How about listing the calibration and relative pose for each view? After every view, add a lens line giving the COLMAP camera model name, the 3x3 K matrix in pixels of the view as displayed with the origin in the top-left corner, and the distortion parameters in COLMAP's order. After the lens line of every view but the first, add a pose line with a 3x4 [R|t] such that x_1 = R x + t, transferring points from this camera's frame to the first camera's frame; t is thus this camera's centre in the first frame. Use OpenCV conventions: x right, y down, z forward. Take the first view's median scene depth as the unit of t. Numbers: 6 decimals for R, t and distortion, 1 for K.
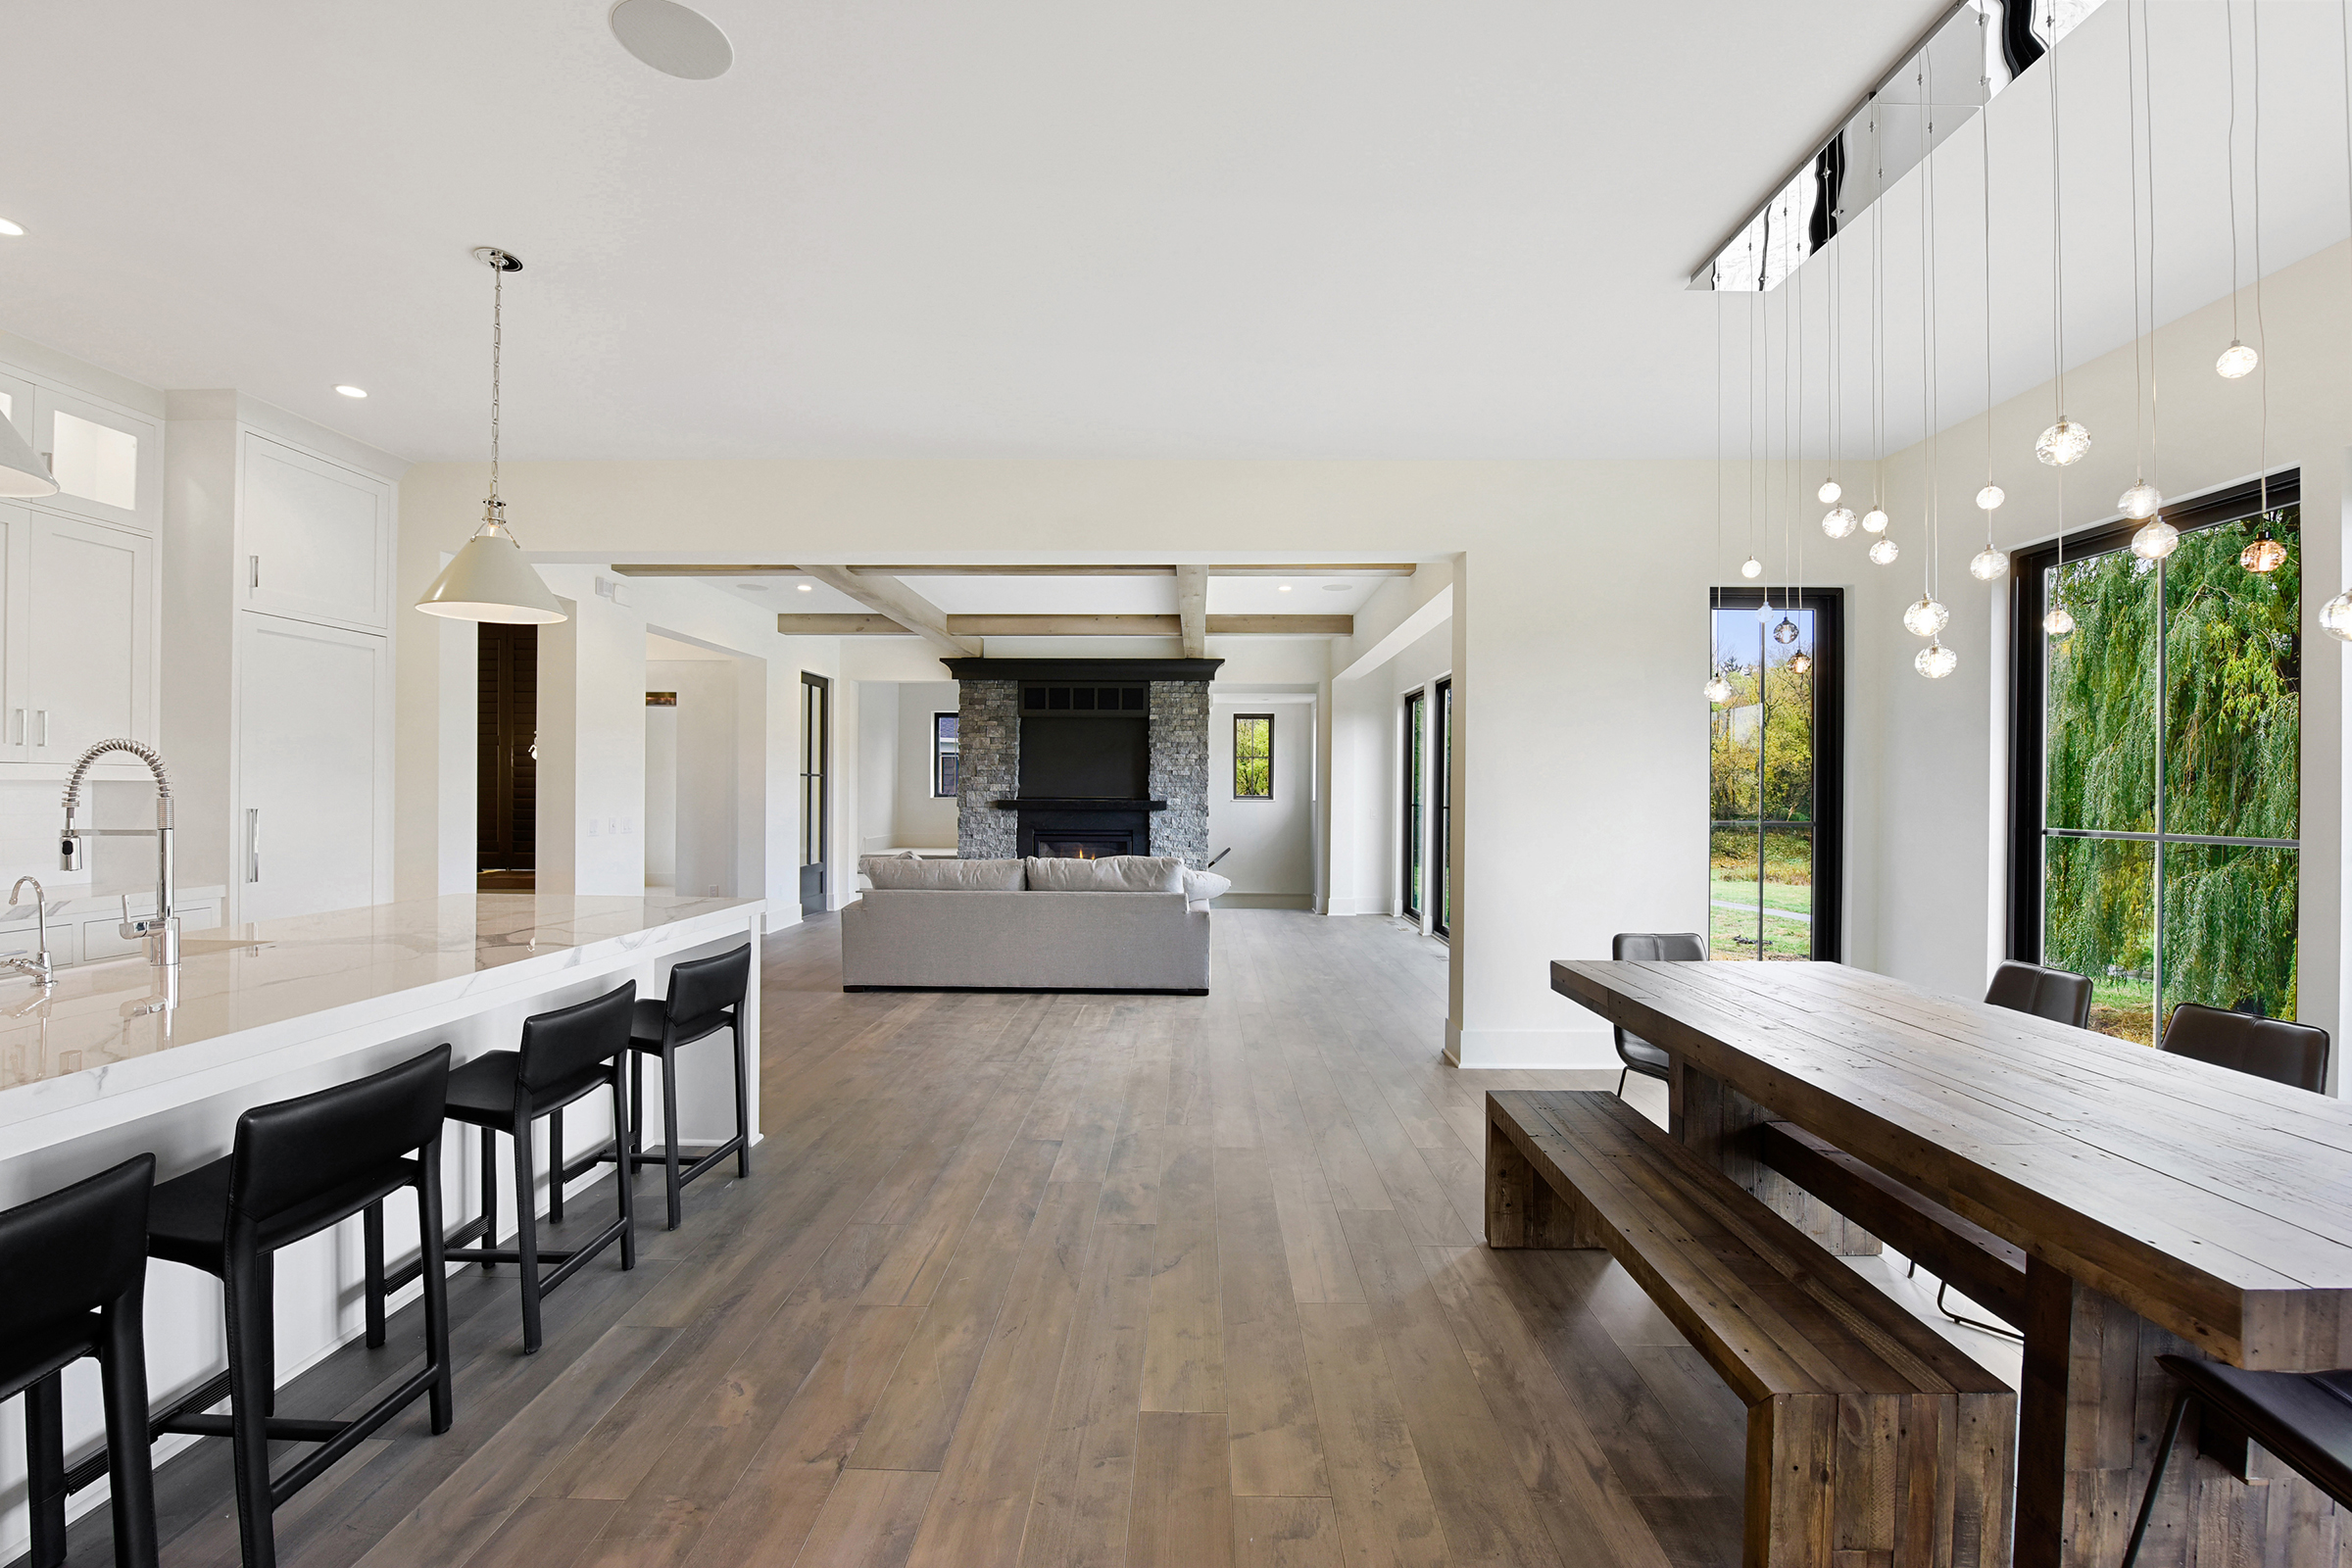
lens RADIAL K [[953.6, 0, 1179.6], [0, 953.6, 795.5], [0, 0, 1]] dist [-0.021069, -0.001243]
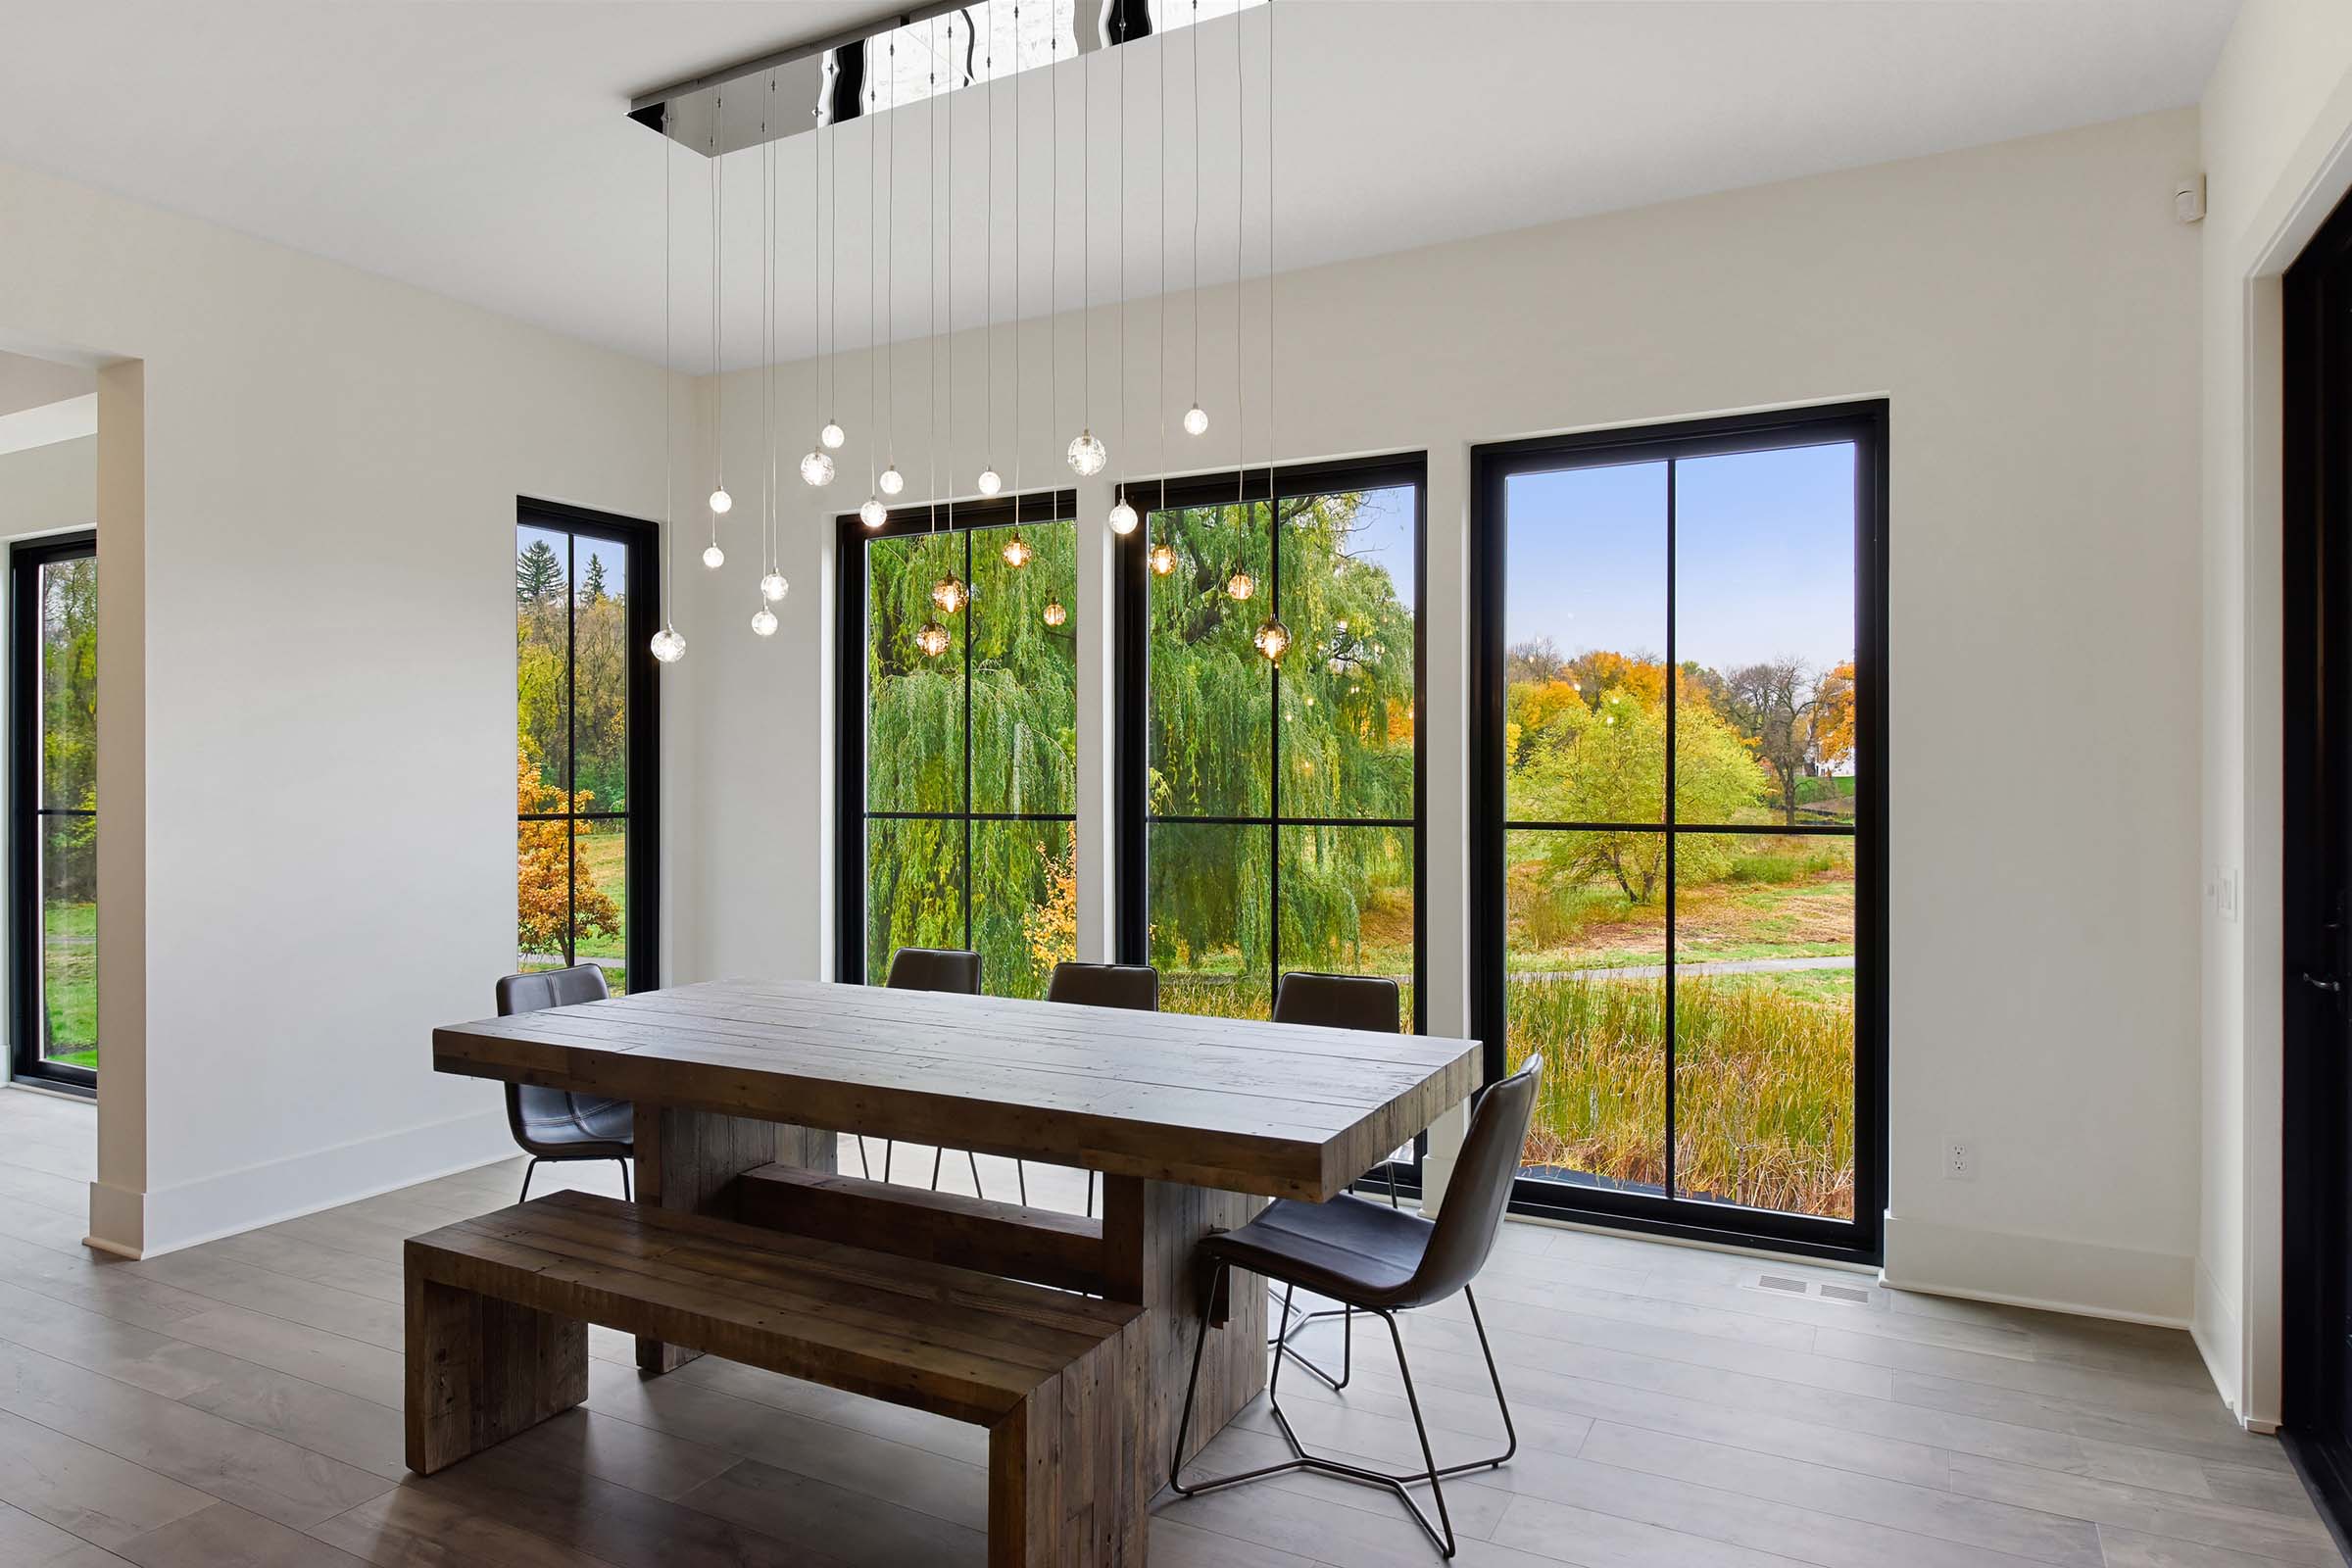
lens RADIAL K [[1404.9, 0, 1158.6], [0, 1404.9, 789.9], [0, 0, 1]] dist [-0.001371, 0.001005]
pose [[0.457393, -0.017636, 0.889090, -0.244741], [0.012125, 0.999834, 0.013594, -0.003013], [-0.889182, 0.004563, 0.457531, 0.085846]]
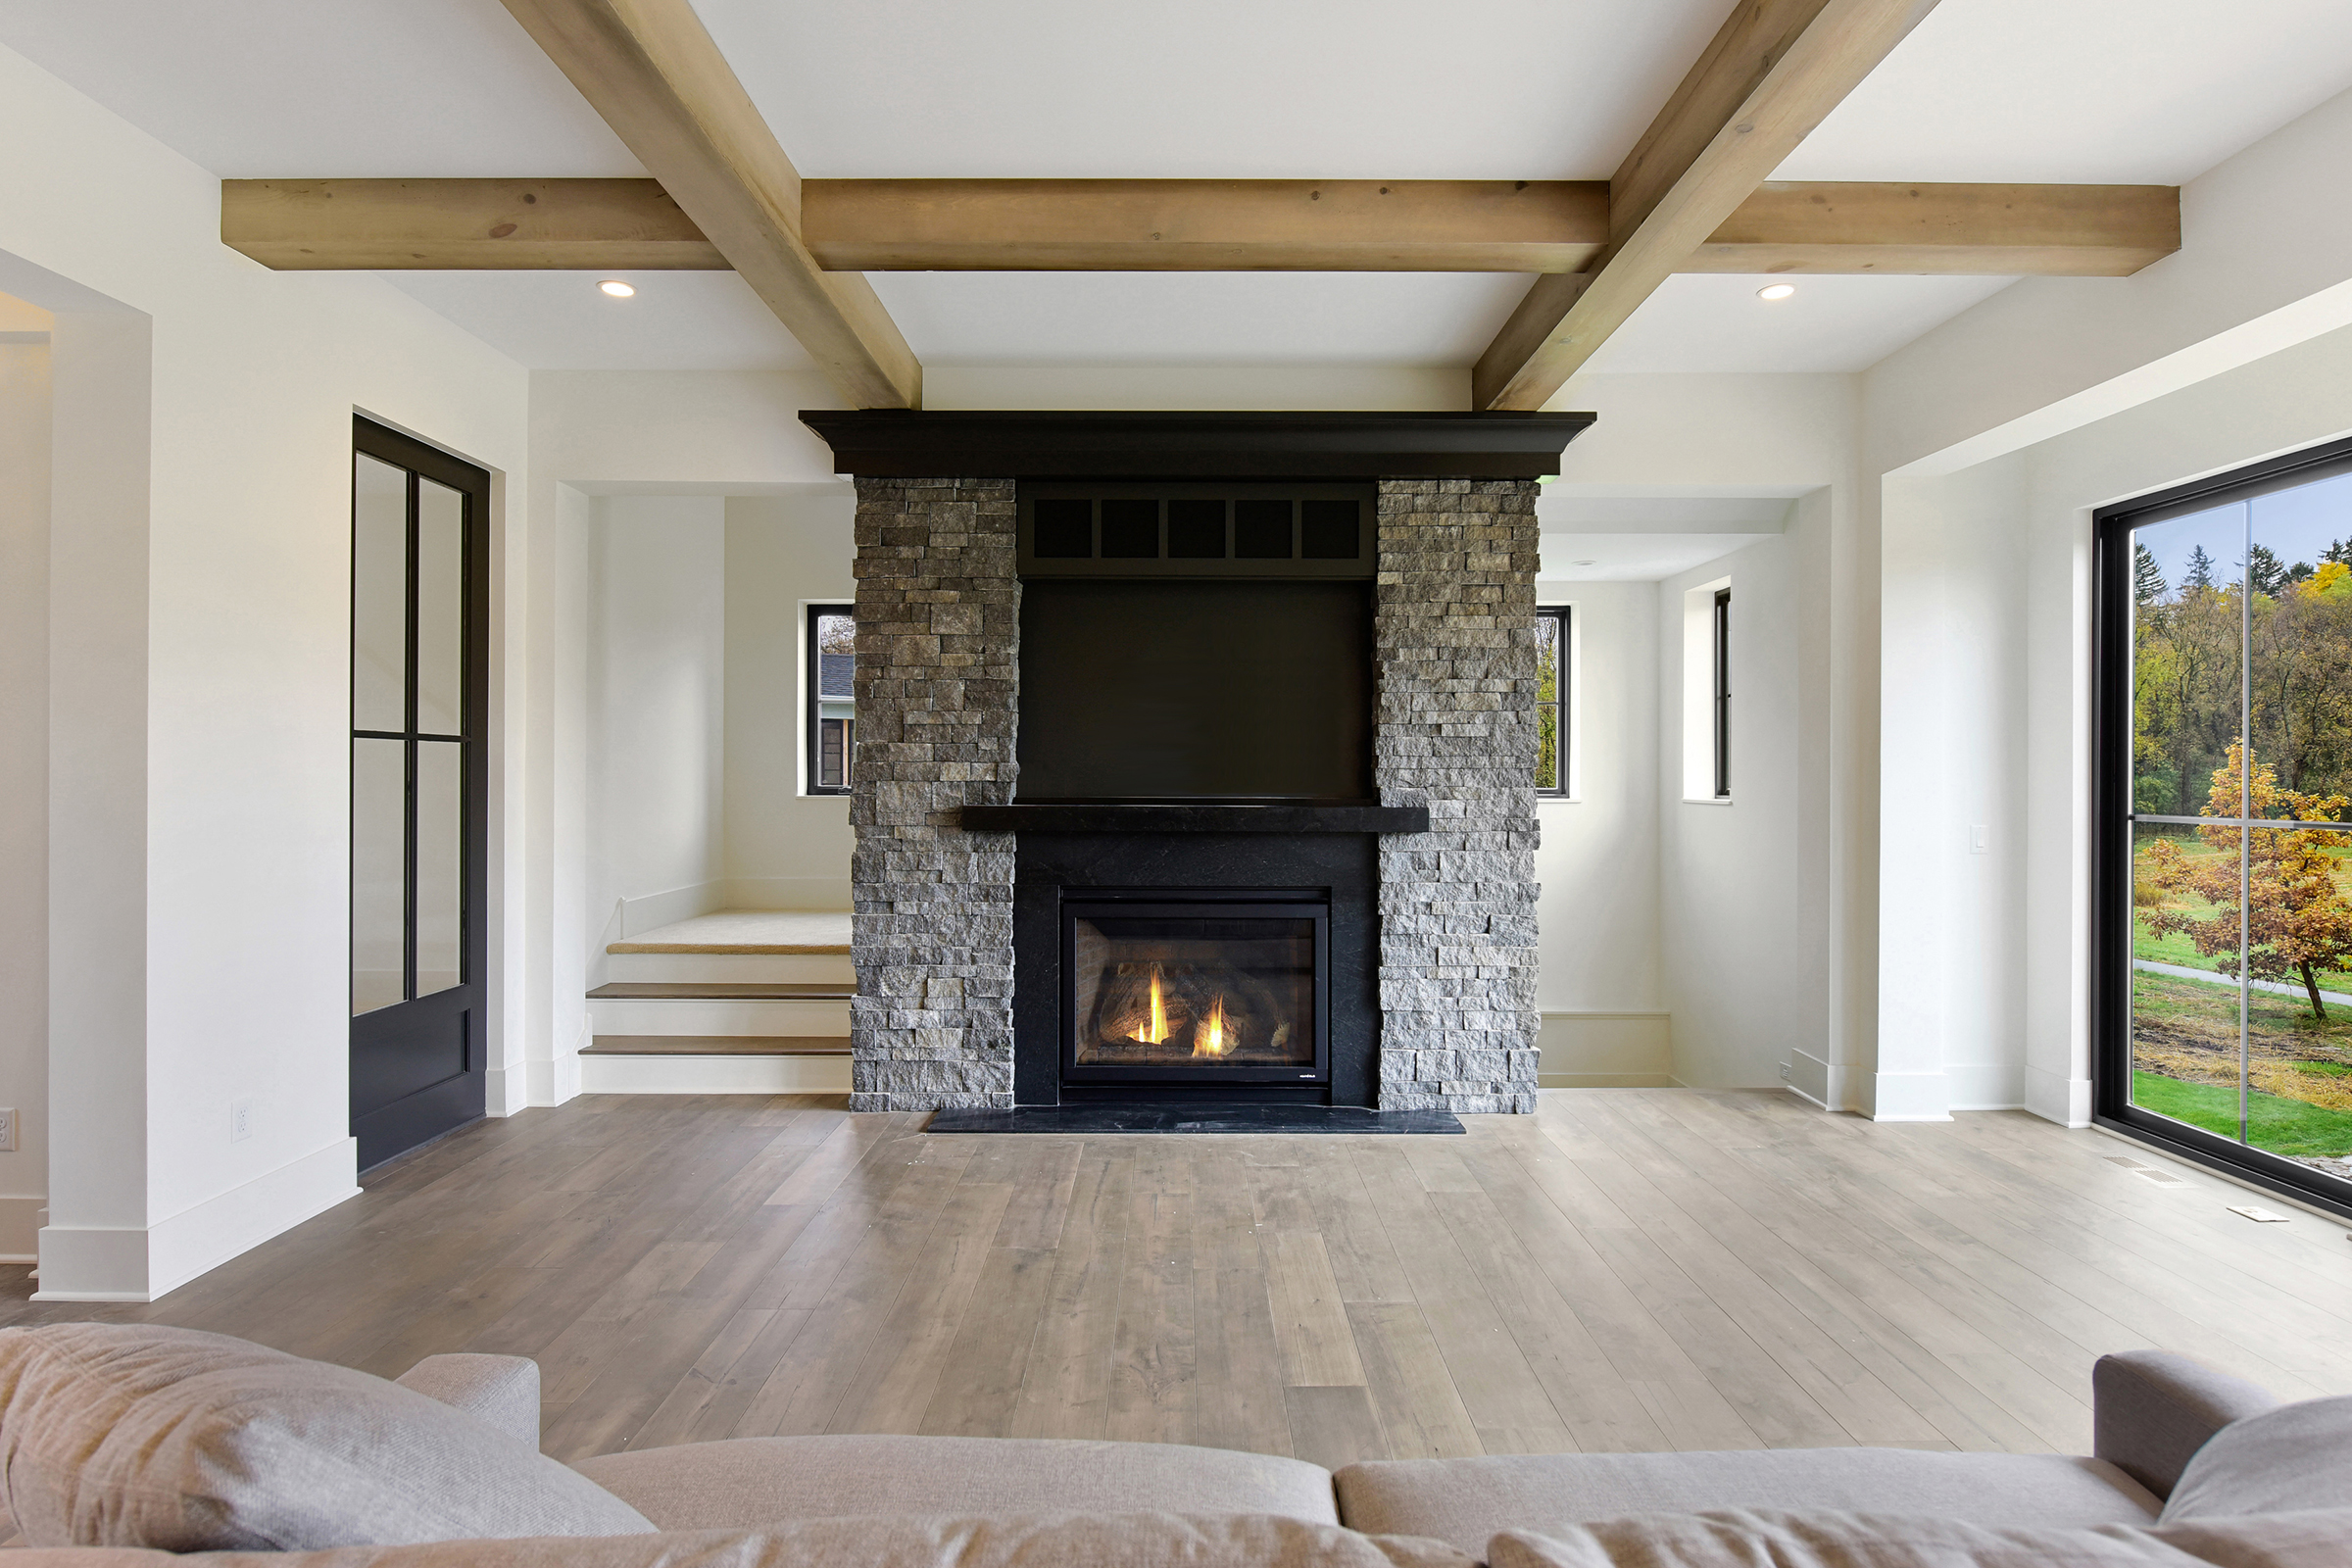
lens RADIAL K [[1192.8, 0, 1179.8], [0, 1192.8, 778.1], [0, 0, 1]] dist [-0.008789, -0.001125]
pose [[0.999783, -0.003330, 0.020566, -0.364896], [0.003415, 0.999986, -0.004080, -0.012334], [-0.020552, 0.004149, 0.999780, 1.693735]]
